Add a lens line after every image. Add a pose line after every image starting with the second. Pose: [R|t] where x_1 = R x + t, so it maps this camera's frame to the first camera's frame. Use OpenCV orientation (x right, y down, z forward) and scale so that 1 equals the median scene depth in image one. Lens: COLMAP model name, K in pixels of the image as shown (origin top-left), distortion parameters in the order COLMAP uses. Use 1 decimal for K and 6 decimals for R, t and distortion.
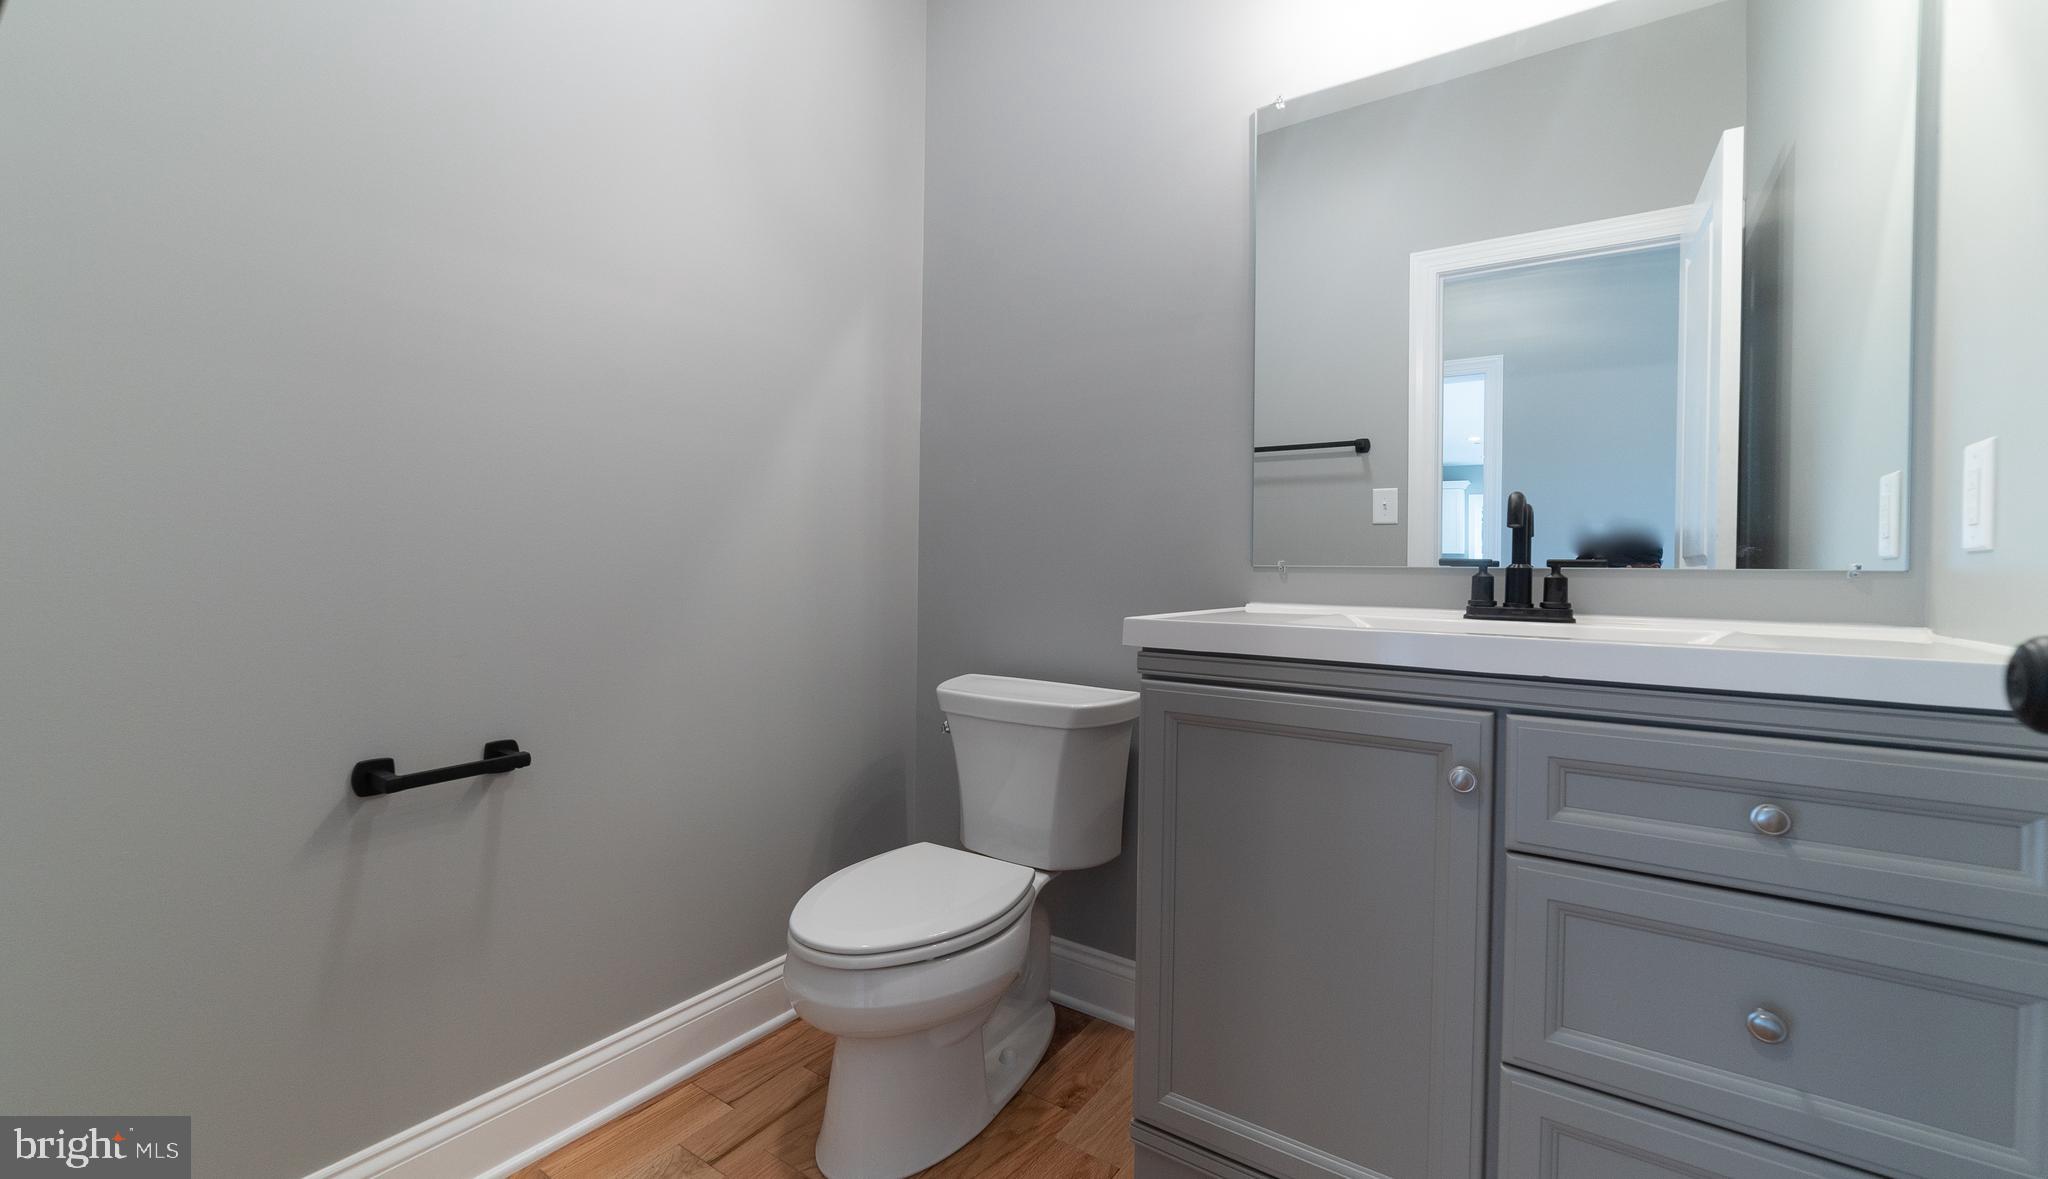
lens RADIAL K [[808.3, 0, 1021.5], [0, 808.3, 578.7], [0, 0, 1]] dist [0.000023, -0.000073]
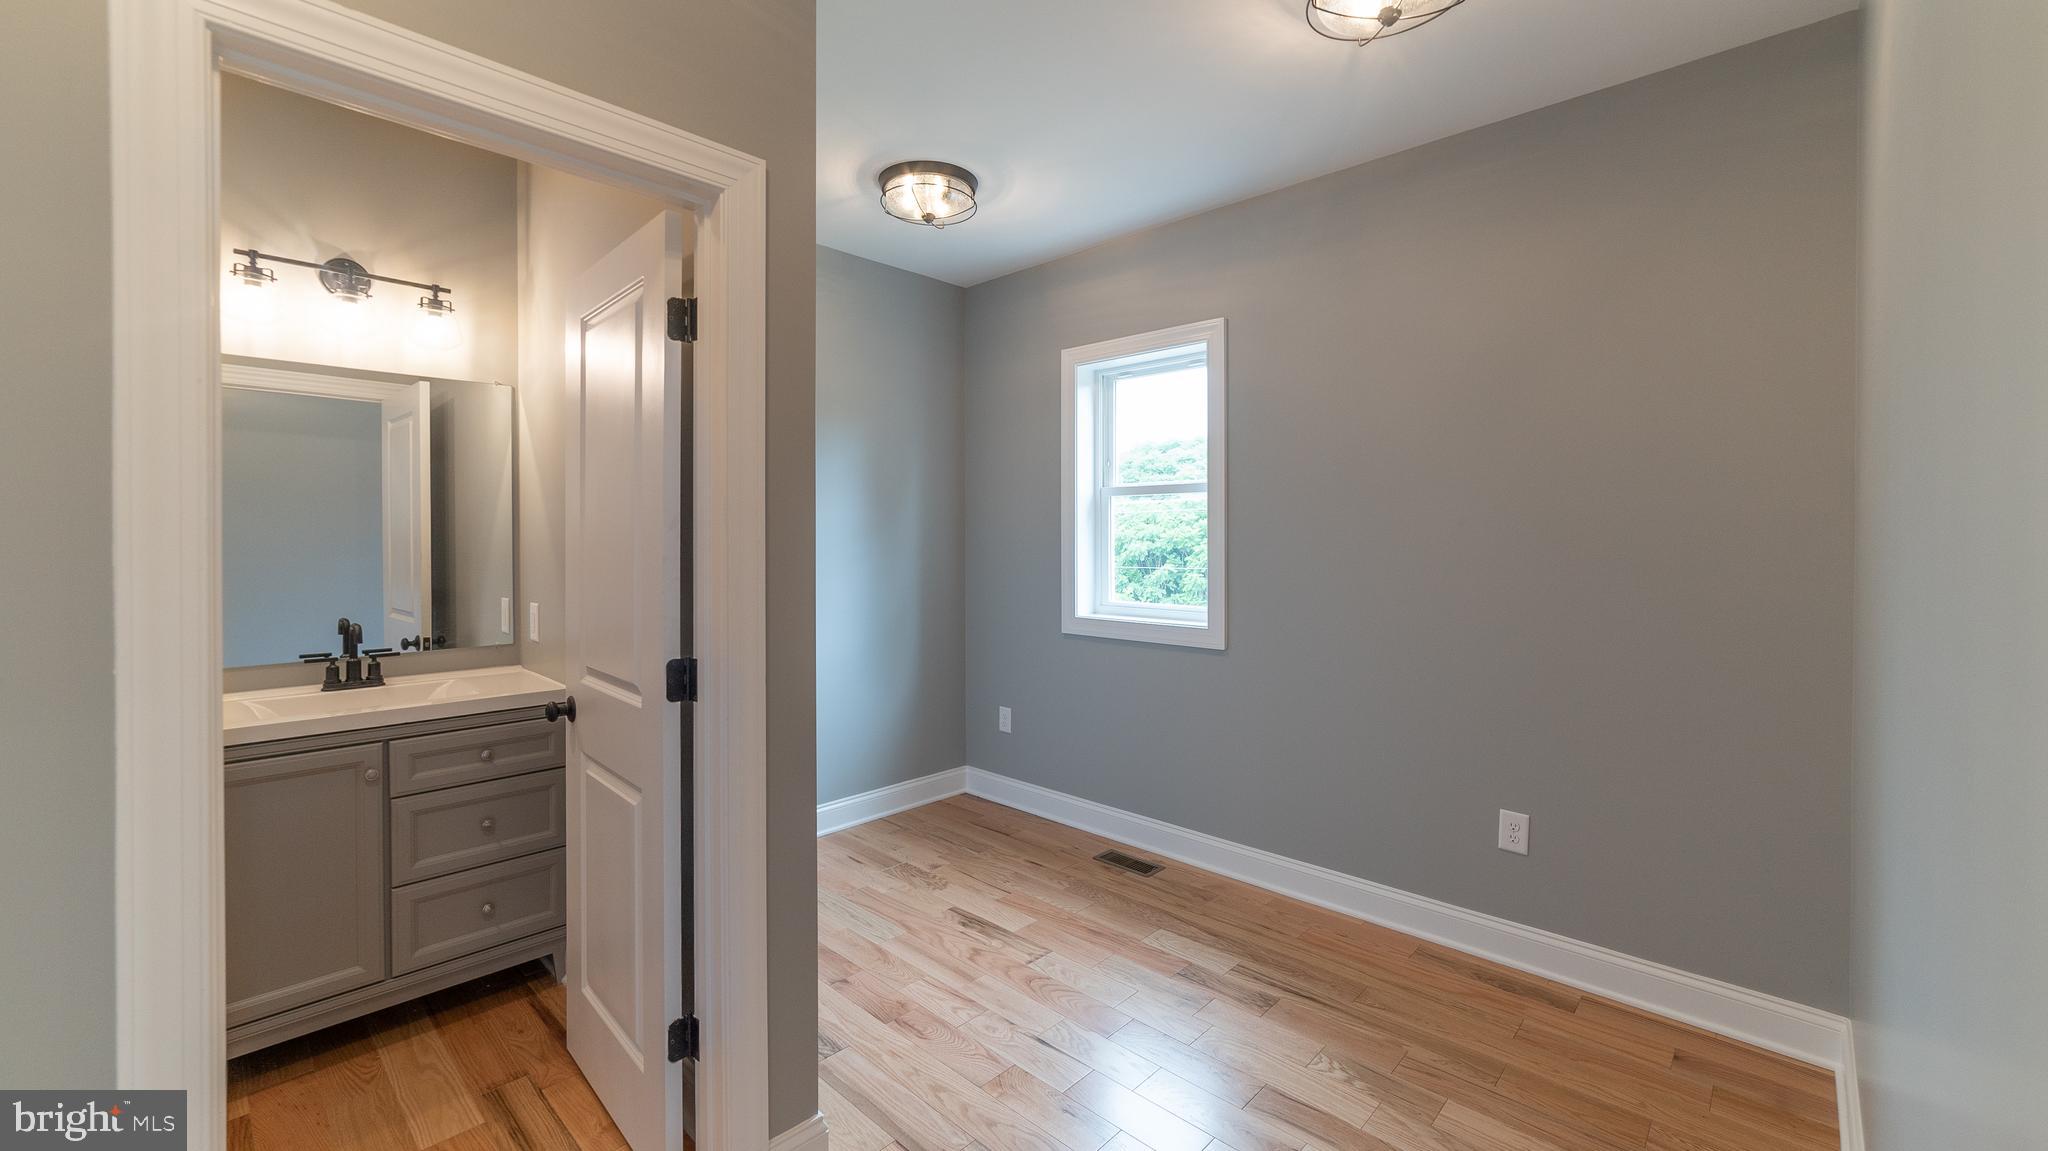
lens RADIAL K [[818.0, 0, 1020.0], [0, 818.0, 563.2], [0, 0, 1]] dist [-0.011870, 0.003871]
pose [[0.158507, -0.042403, 0.986447, -1.376399], [0.008935, 0.999098, 0.041511, -0.419408], [-0.987317, 0.002235, 0.158743, -1.152200]]
